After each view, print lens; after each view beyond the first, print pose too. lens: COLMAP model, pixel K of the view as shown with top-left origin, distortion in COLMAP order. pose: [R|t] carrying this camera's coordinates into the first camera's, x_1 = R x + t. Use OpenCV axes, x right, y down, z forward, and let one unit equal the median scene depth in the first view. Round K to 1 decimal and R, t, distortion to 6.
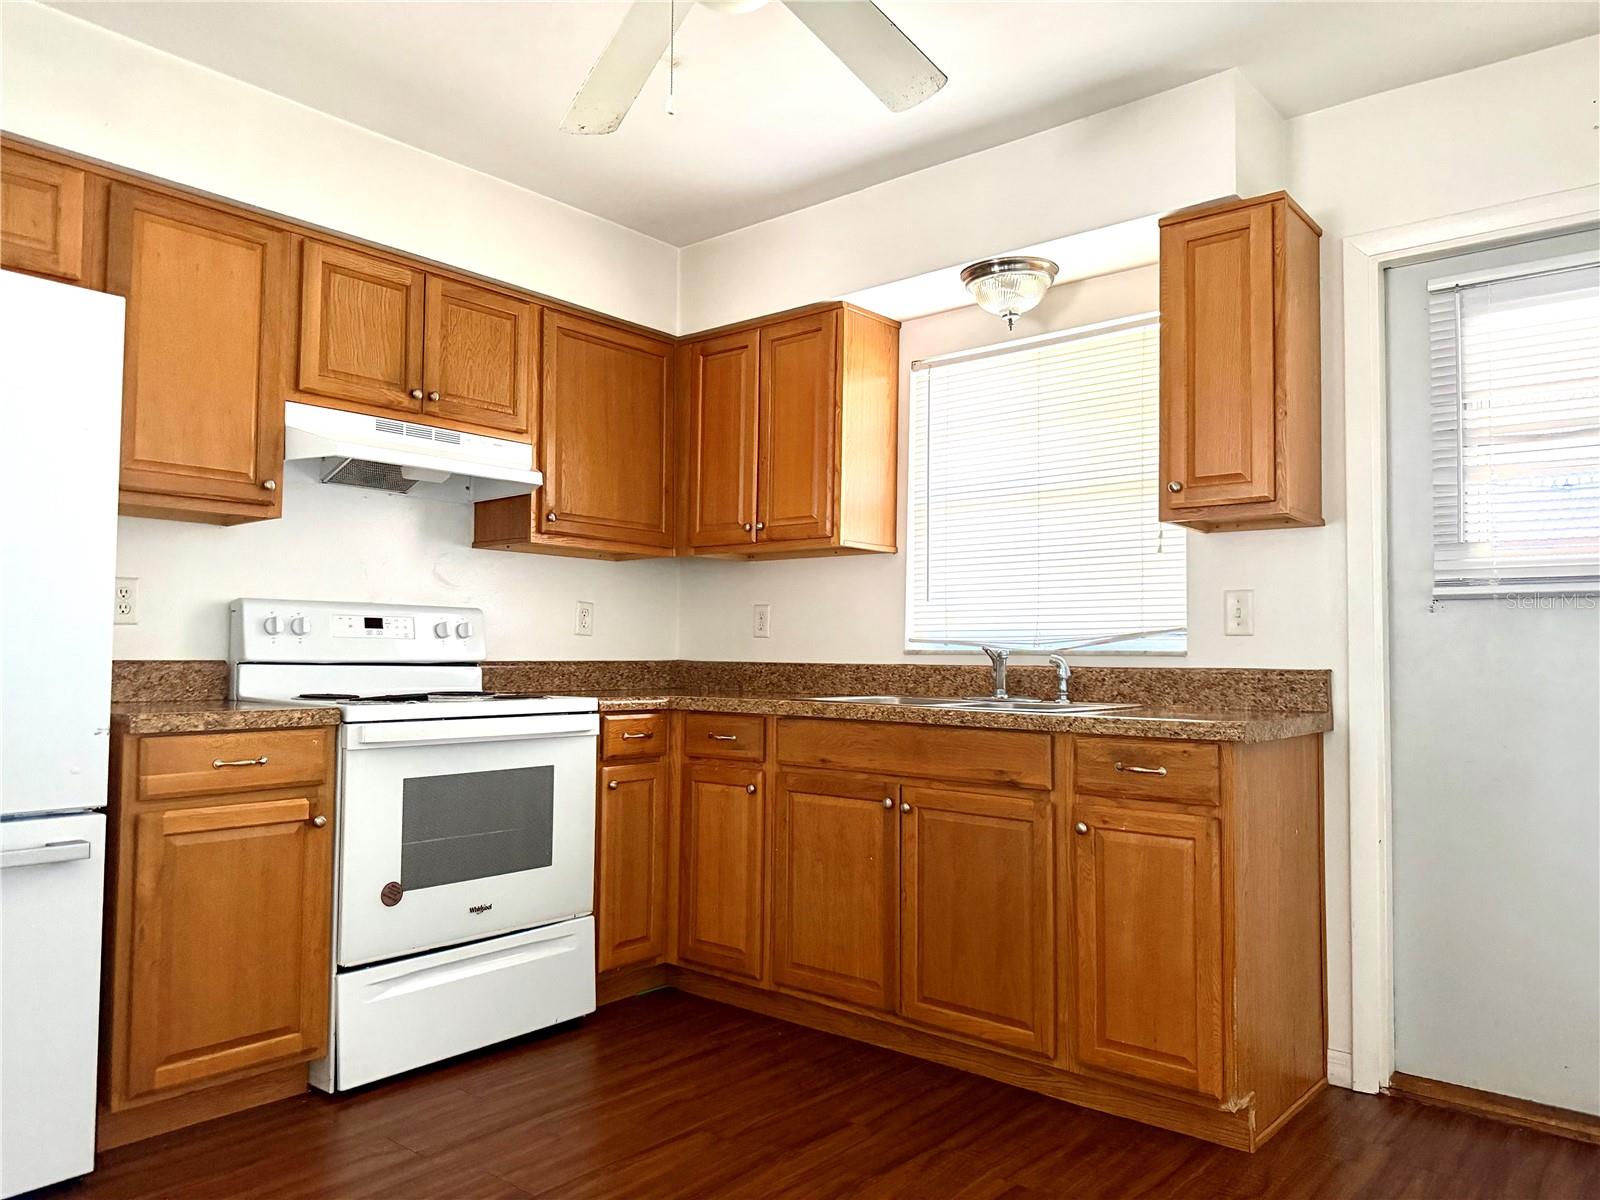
lens RADIAL K [[1128.2, 0, 794.3], [0, 1128.2, 597.2], [0, 0, 1]] dist [0.000969, -0.009000]
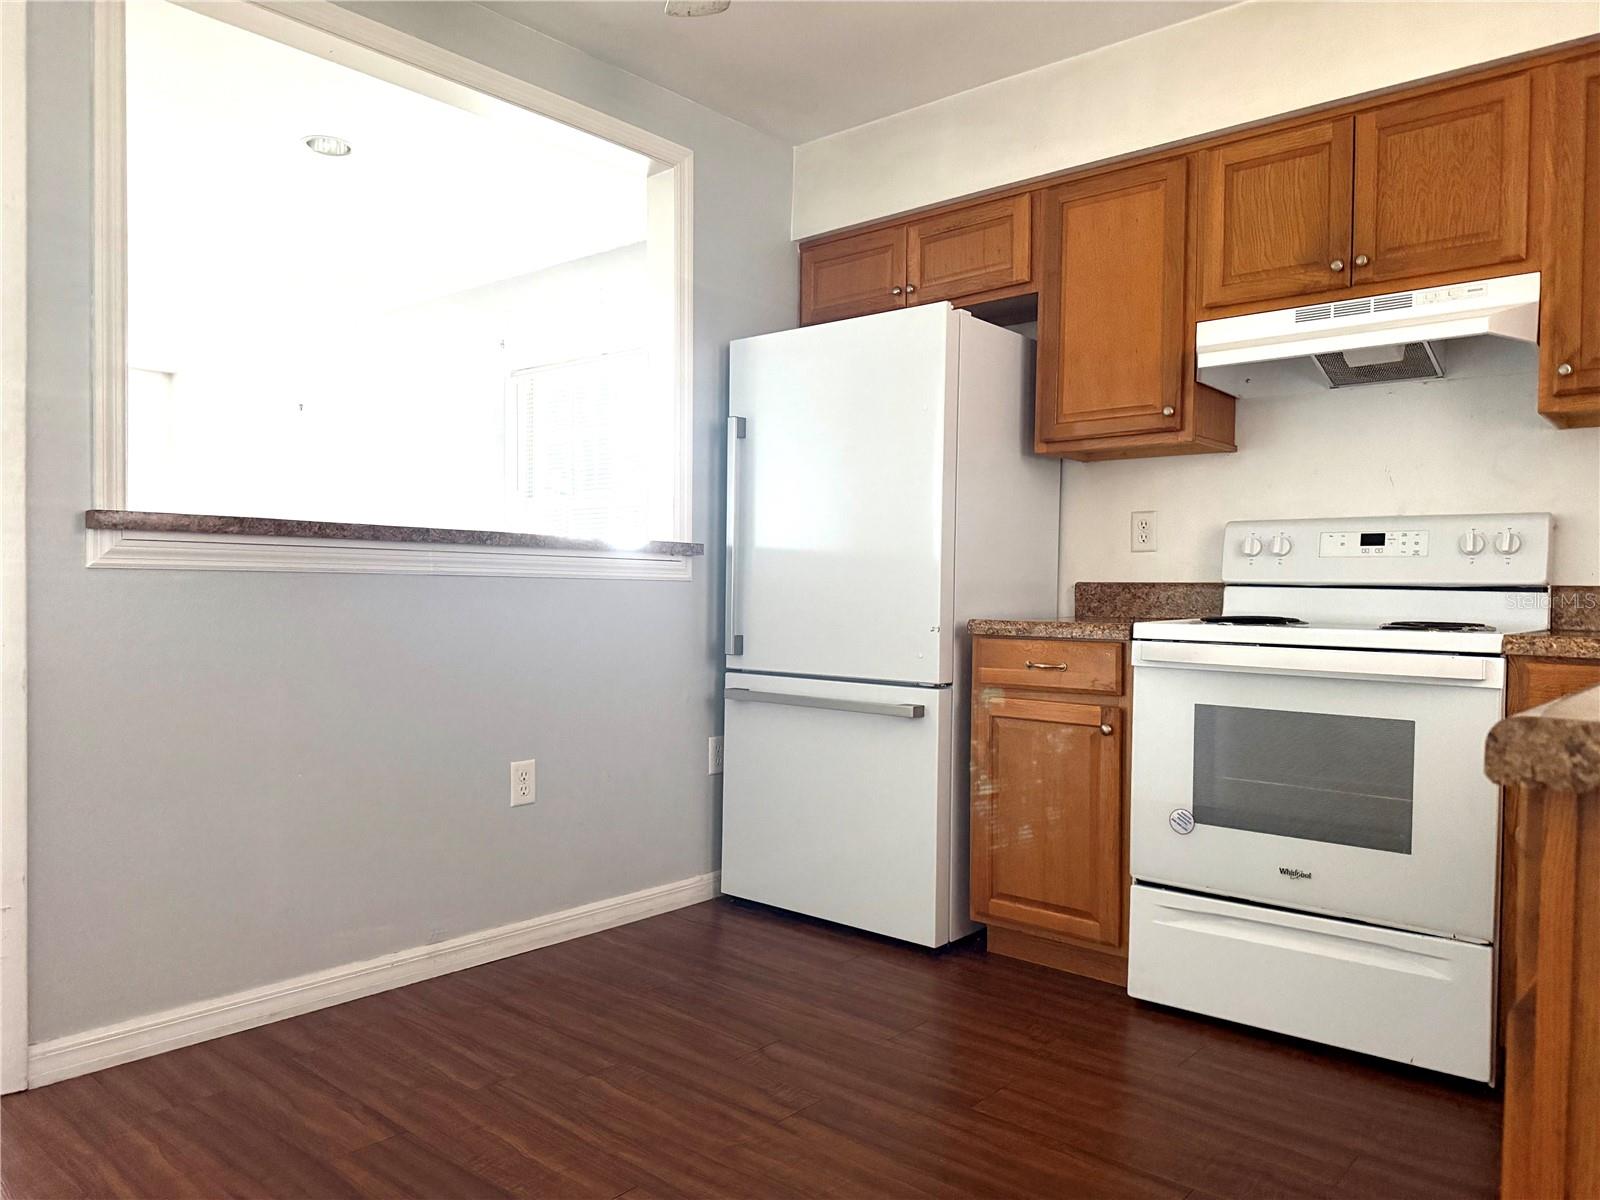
lens RADIAL K [[1128.2, 0, 794.7], [0, 1128.2, 608.6], [0, 0, 1]] dist [0.000969, -0.009000]
pose [[-0.017679, 0.009963, -0.999794, 0.565121], [0.038718, 0.999207, 0.009272, 0.057441], [0.999094, -0.038546, -0.018051, 0.652659]]
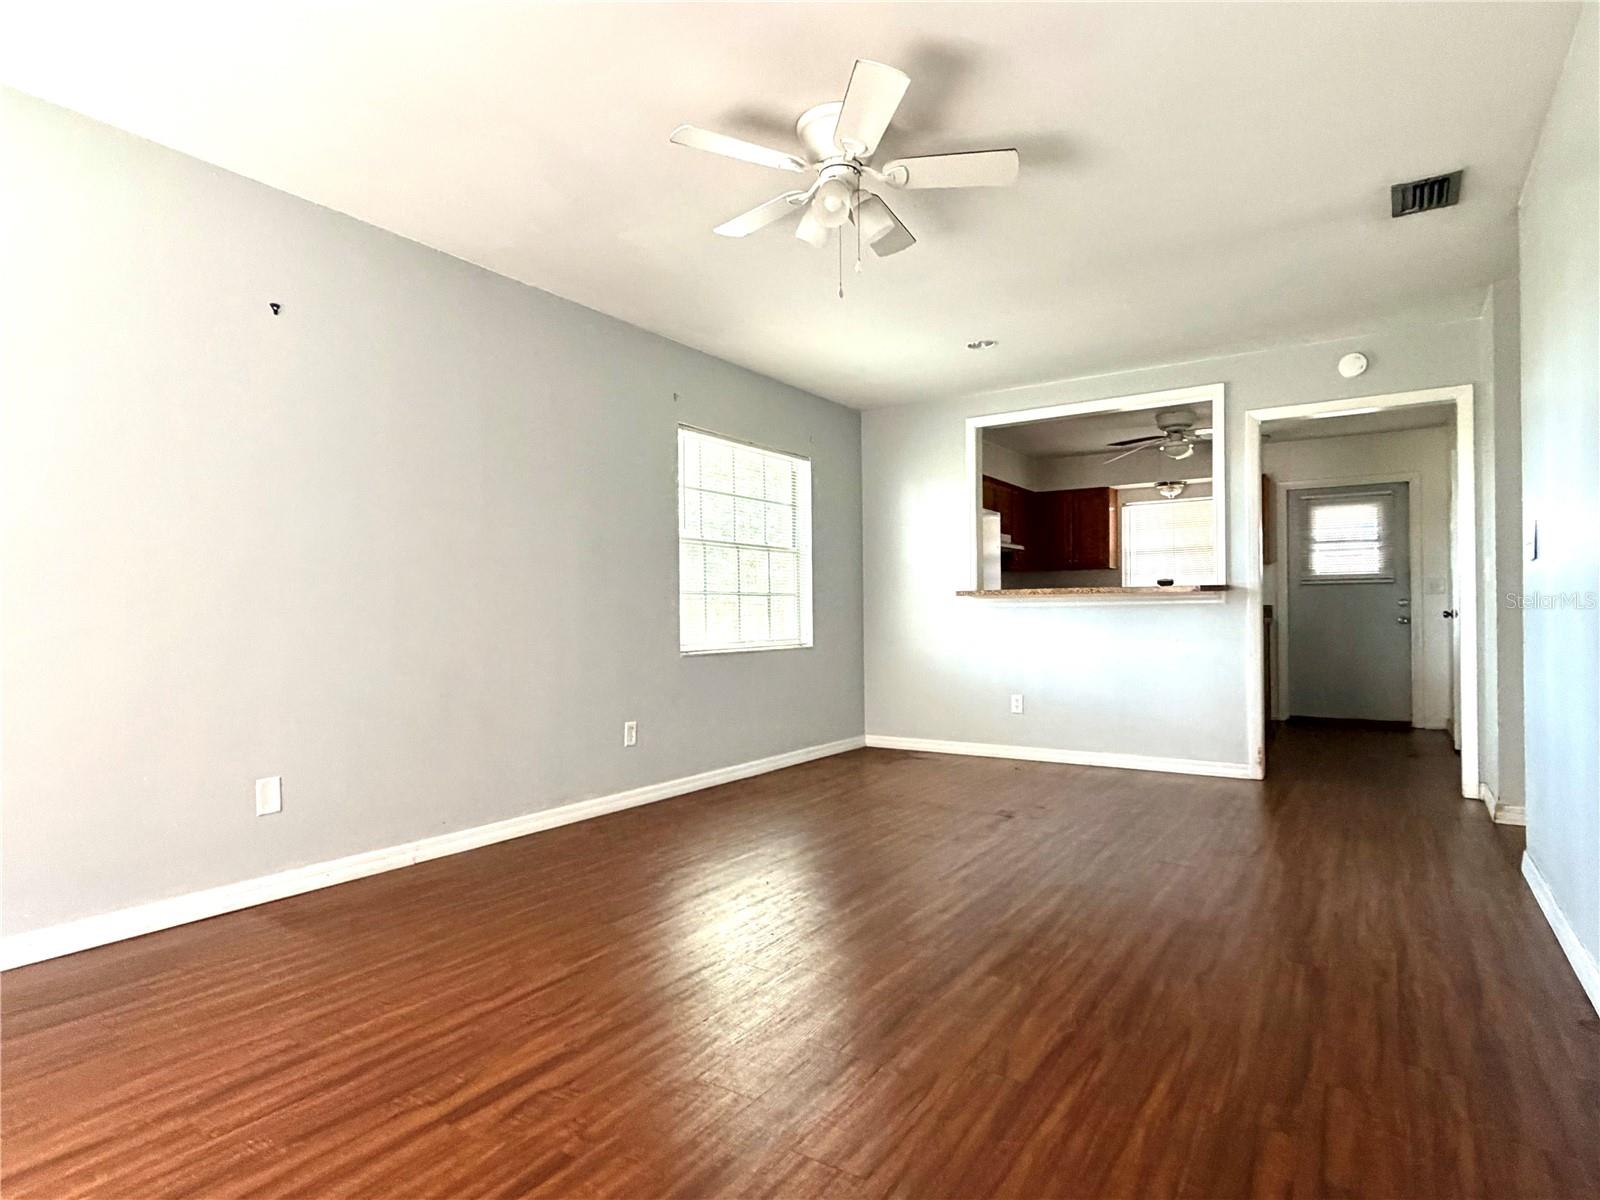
lens RADIAL K [[884.1, 0, 799.6], [0, 884.1, 604.3], [0, 0, 1]] dist [0.002964, 0.000436]
pose [[0.992894, -0.022497, 0.116858, -0.758538], [0.017886, 0.999025, 0.040359, -0.043137], [-0.117652, -0.037982, 0.992328, -0.908176]]
